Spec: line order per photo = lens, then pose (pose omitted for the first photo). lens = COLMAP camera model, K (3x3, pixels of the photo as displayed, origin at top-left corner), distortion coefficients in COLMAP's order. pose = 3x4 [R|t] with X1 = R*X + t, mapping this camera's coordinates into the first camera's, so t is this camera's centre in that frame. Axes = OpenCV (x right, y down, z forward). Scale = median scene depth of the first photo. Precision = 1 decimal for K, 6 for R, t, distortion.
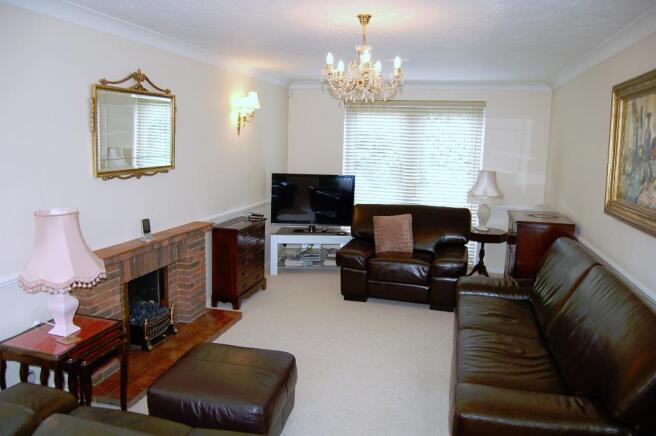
lens RADIAL K [[512.7, 0, 328.0], [0, 512.7, 220.9], [0, 0, 1]] dist [-0.014180, -0.003323]
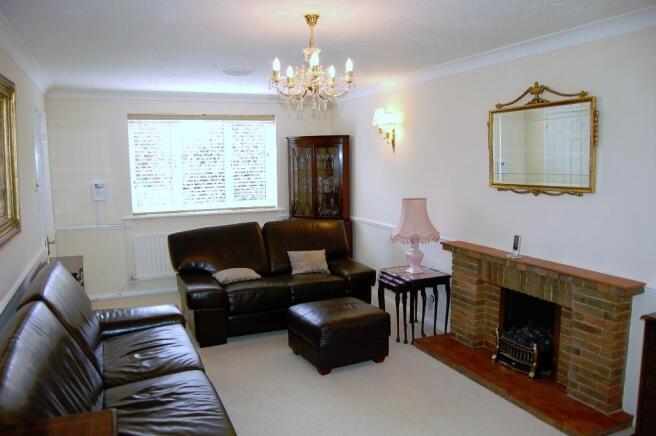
lens RADIAL K [[512.7, 0, 328.1], [0, 512.7, 214.0], [0, 0, 1]] dist [-0.014180, -0.003323]
pose [[-0.779223, 0.061534, -0.623718, 0.543646], [-0.100598, 0.969986, 0.221375, -0.227765], [0.618620, 0.235245, -0.749646, 1.522111]]
